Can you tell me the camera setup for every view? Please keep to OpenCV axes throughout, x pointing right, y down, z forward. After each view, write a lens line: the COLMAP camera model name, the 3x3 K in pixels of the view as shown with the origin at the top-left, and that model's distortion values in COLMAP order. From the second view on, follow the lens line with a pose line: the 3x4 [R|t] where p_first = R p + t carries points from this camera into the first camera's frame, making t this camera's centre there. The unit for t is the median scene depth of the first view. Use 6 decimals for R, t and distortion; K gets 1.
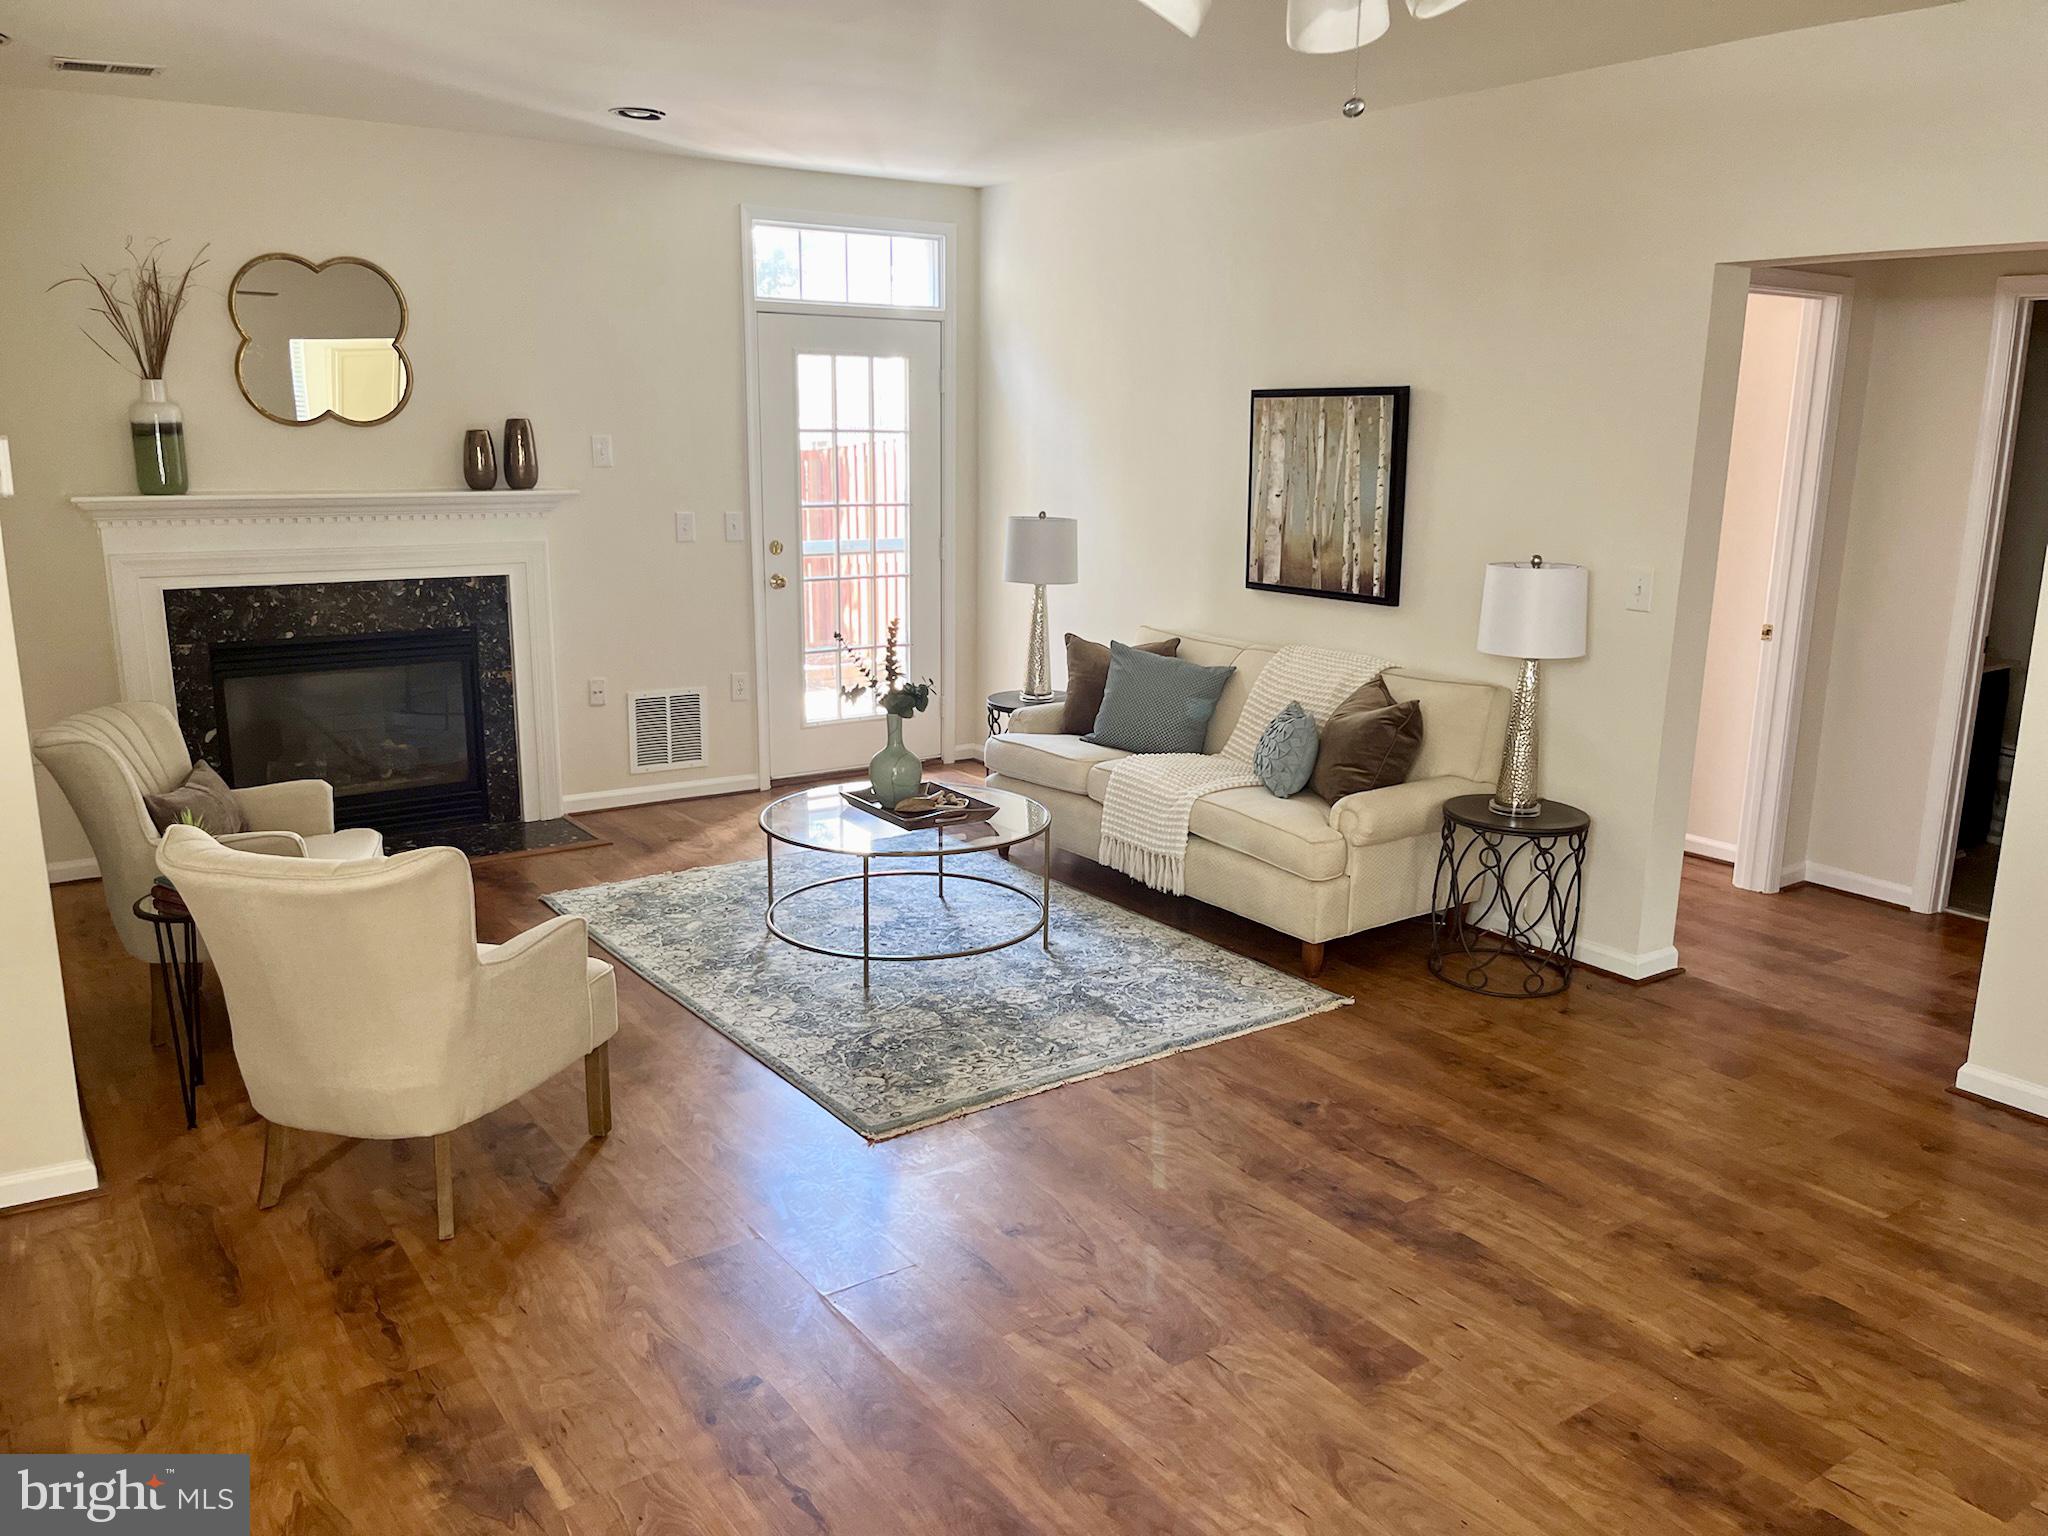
lens RADIAL K [[1565.0, 0, 1023.8], [0, 1565.0, 775.3], [0, 0, 1]] dist [0.062789, -0.090082]
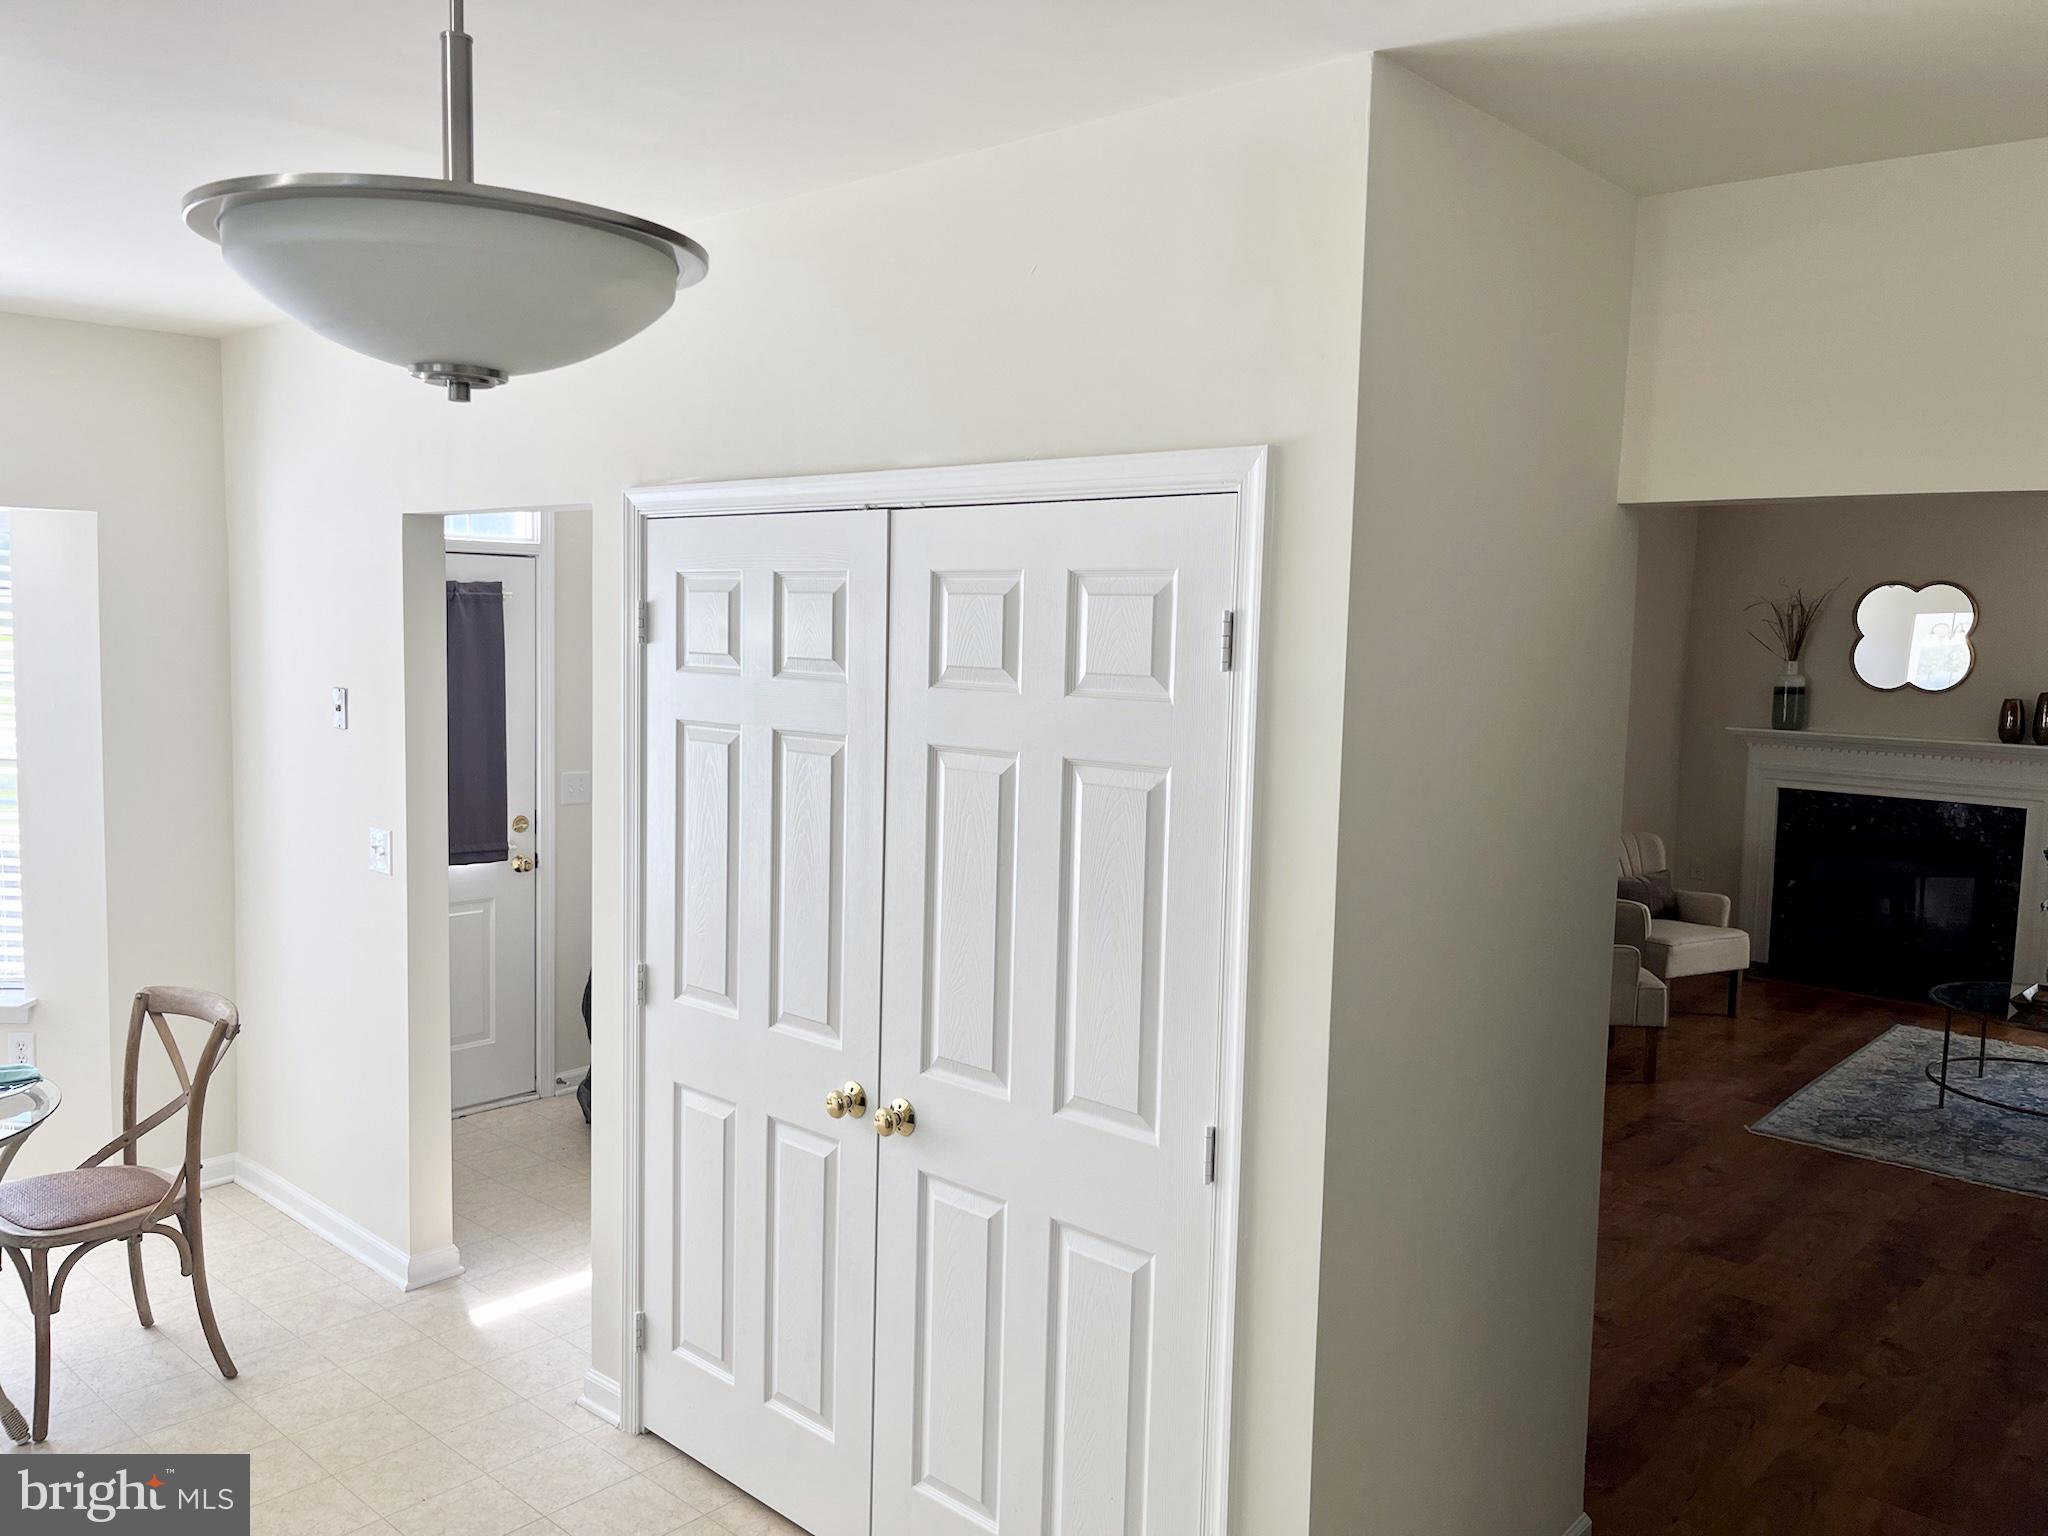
lens RADIAL K [[1538.0, 0, 979.4], [0, 1538.0, 766.7], [0, 0, 1]] dist [0.072612, -0.112979]
pose [[0.194646, 0.086849, -0.977021, 0.840804], [-0.240067, 0.969997, 0.038397, -0.002519], [0.951042, 0.227076, 0.209656, -0.112715]]
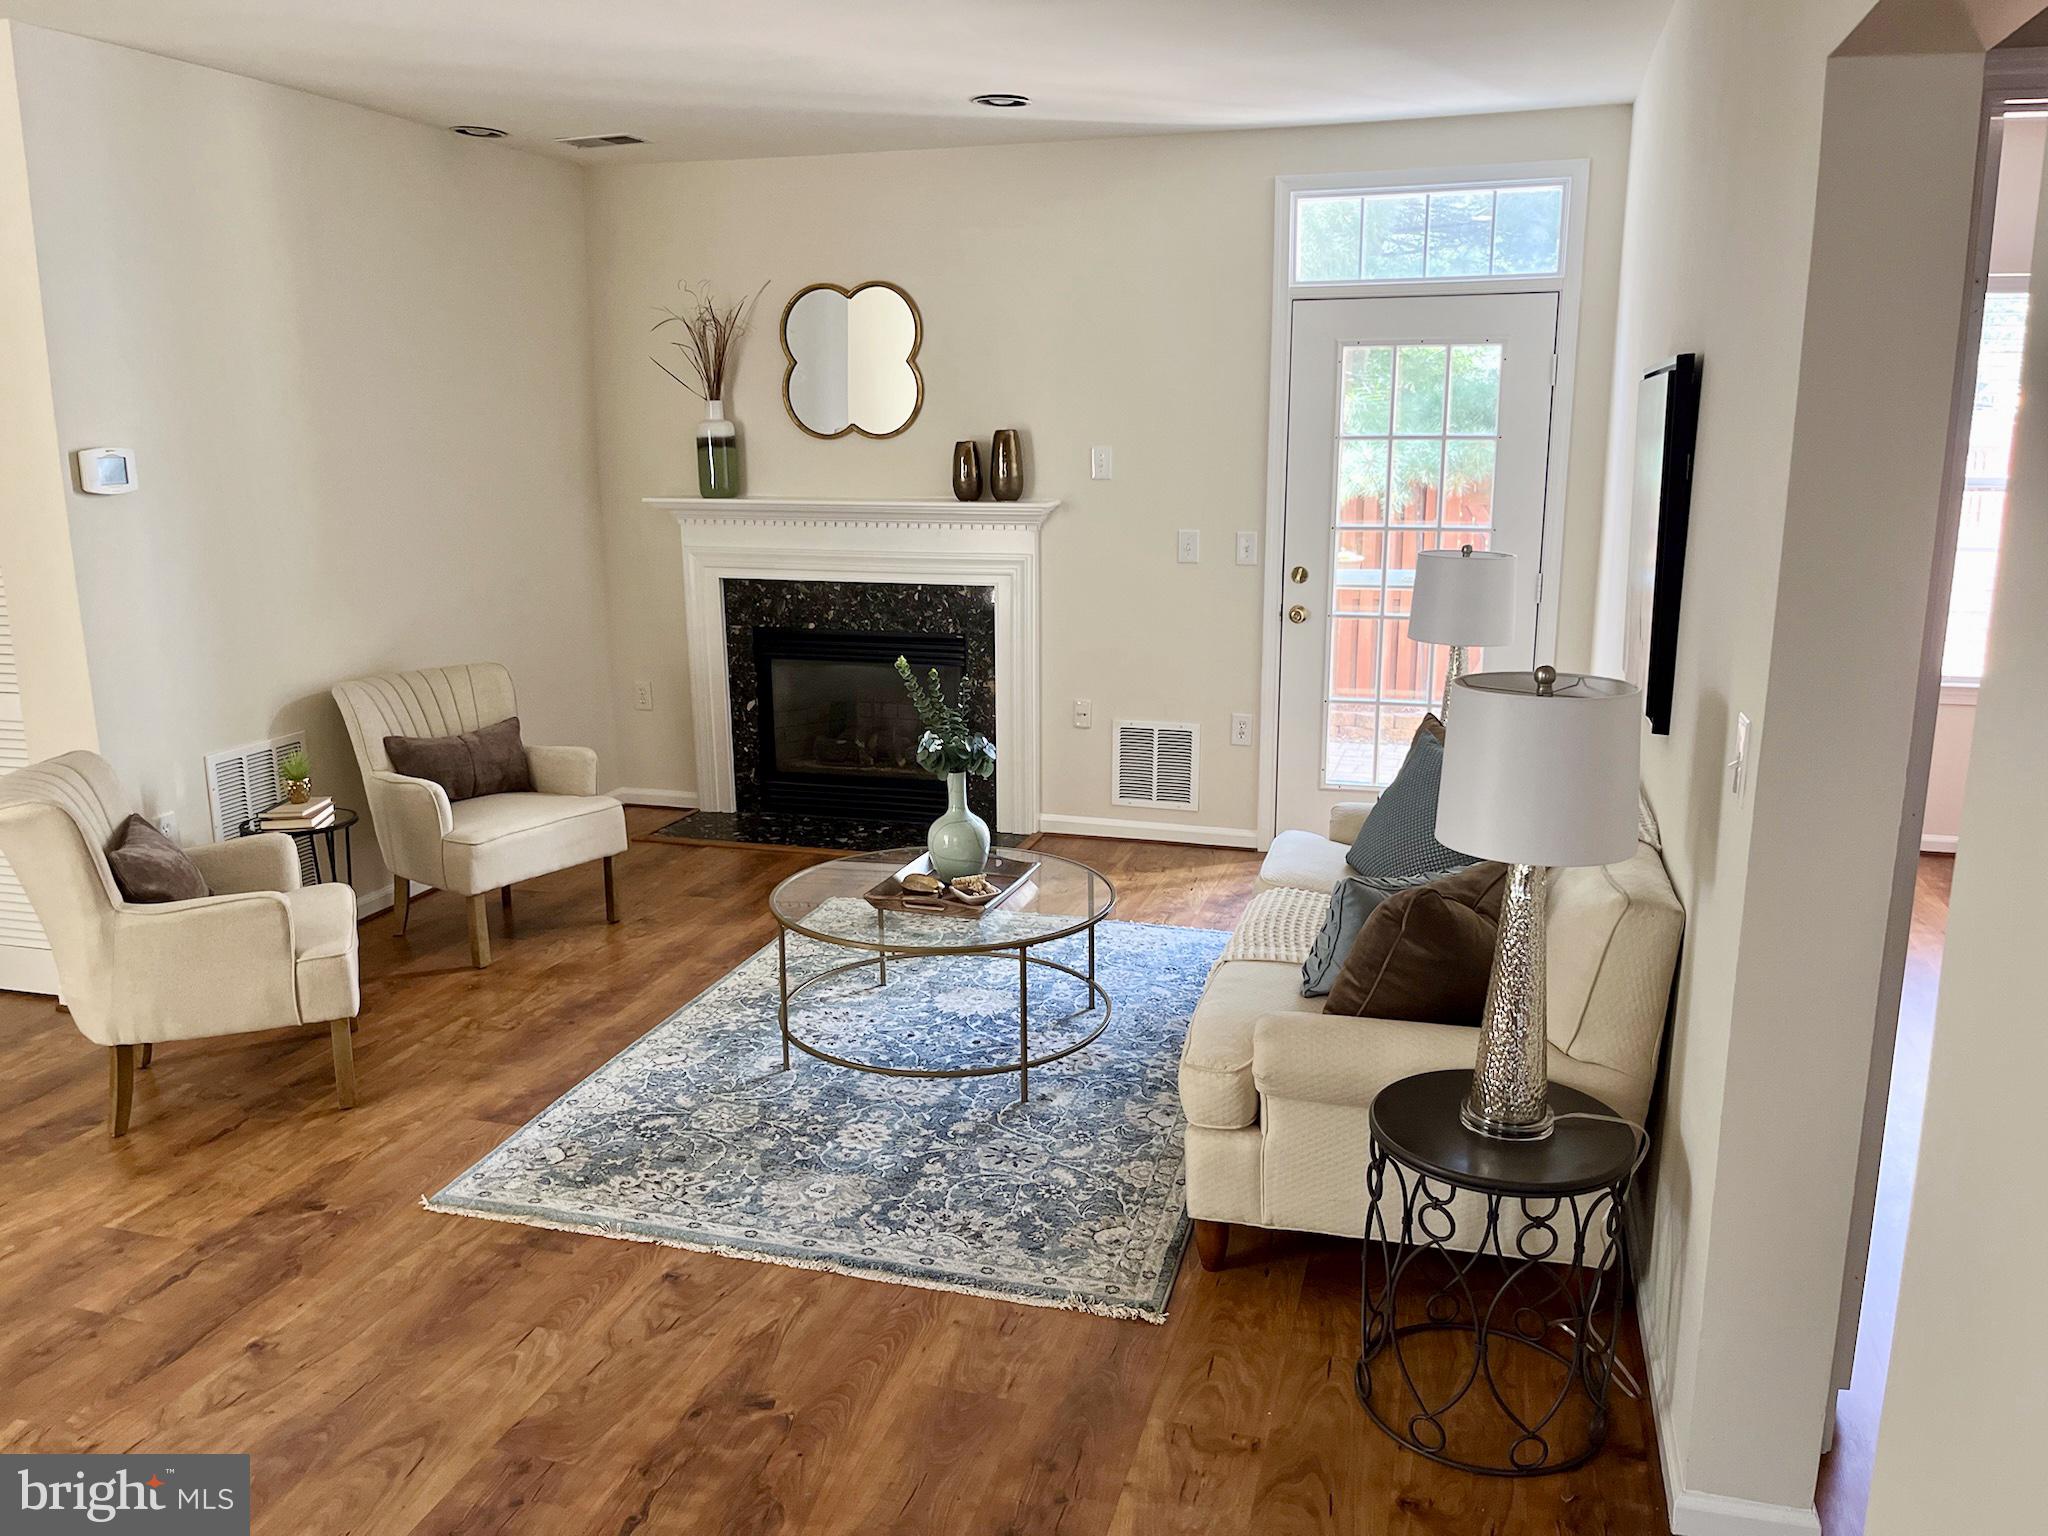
lens RADIAL K [[1565.0, 0, 1023.8], [0, 1565.0, 775.3], [0, 0, 1]] dist [0.062789, -0.090082]
pose [[0.620744, 0.159491, -0.767619, 0.520873], [-0.162770, 0.983973, 0.072818, -0.093707], [0.766930, 0.079744, 0.636756, 0.433219]]
